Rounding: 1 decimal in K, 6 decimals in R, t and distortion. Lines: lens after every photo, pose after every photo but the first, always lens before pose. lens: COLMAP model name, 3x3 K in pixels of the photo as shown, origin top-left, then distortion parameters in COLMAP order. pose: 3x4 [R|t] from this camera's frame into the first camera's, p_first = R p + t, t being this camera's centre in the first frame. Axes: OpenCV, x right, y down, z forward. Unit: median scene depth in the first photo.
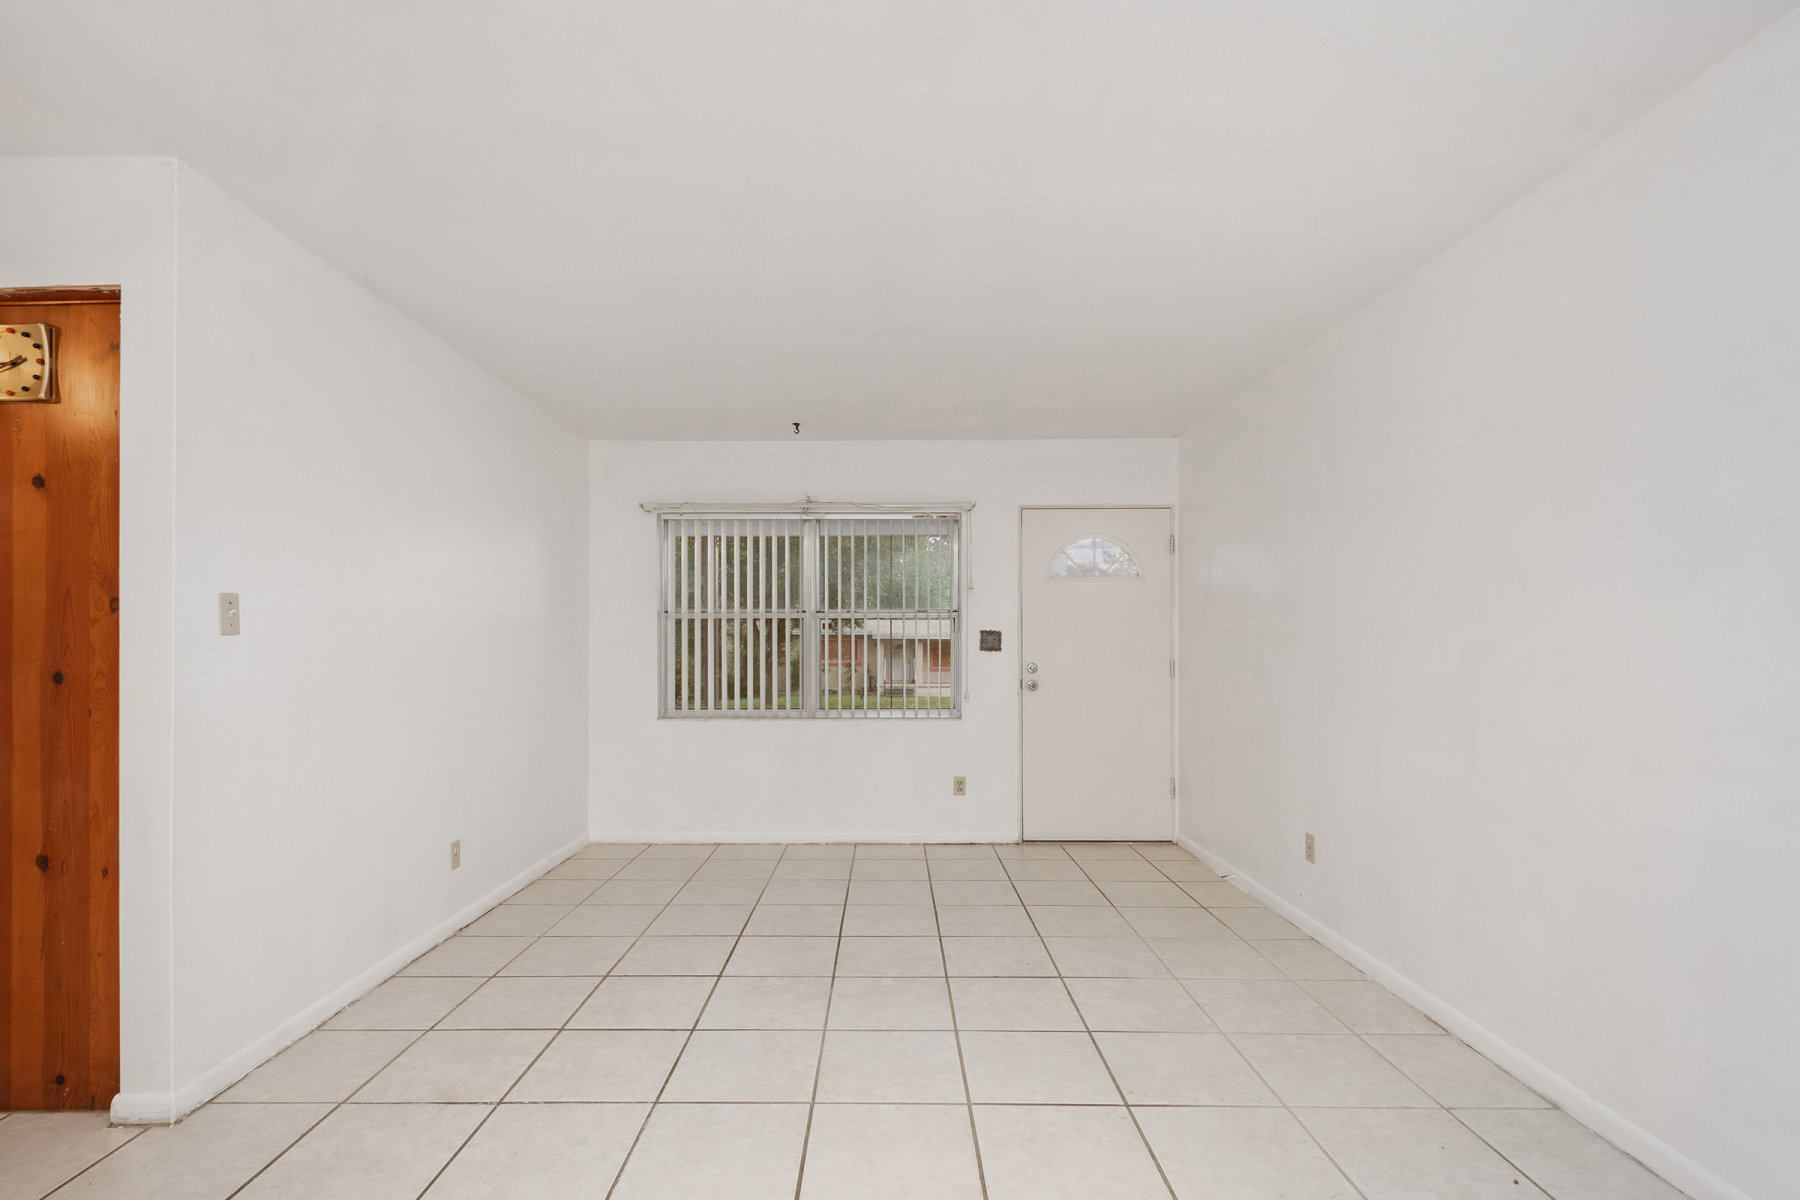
lens RADIAL K [[840.4, 0, 883.0], [0, 840.4, 640.8], [0, 0, 1]] dist [0.012685, 0.000095]
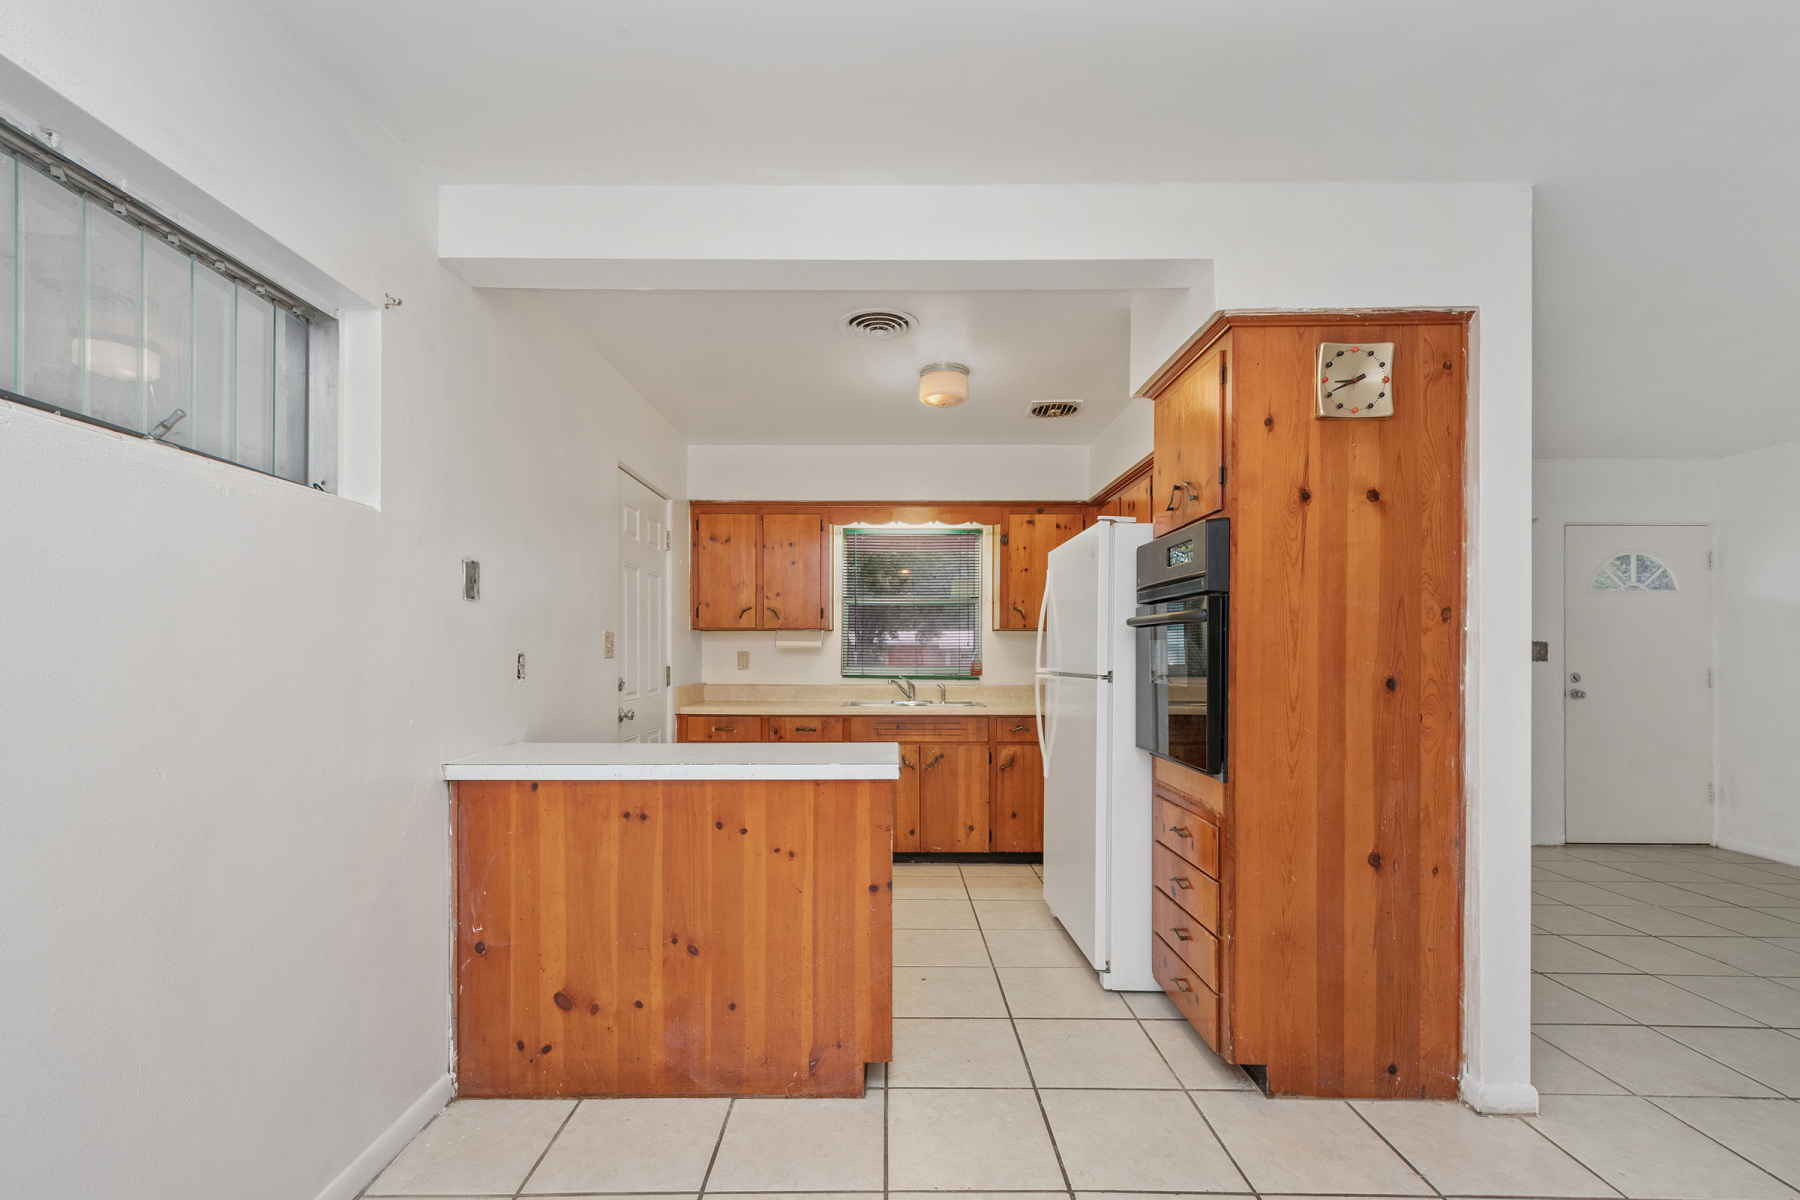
lens RADIAL K [[807.2, 0, 860.8], [0, 807.2, 648.1], [0, 0, 1]] dist [0.014788, -0.000425]
pose [[0.999540, 0.009574, 0.028775, -1.647014], [-0.009681, 0.999947, 0.003591, 0.002494], [-0.028739, -0.003868, 0.999579, 0.024519]]
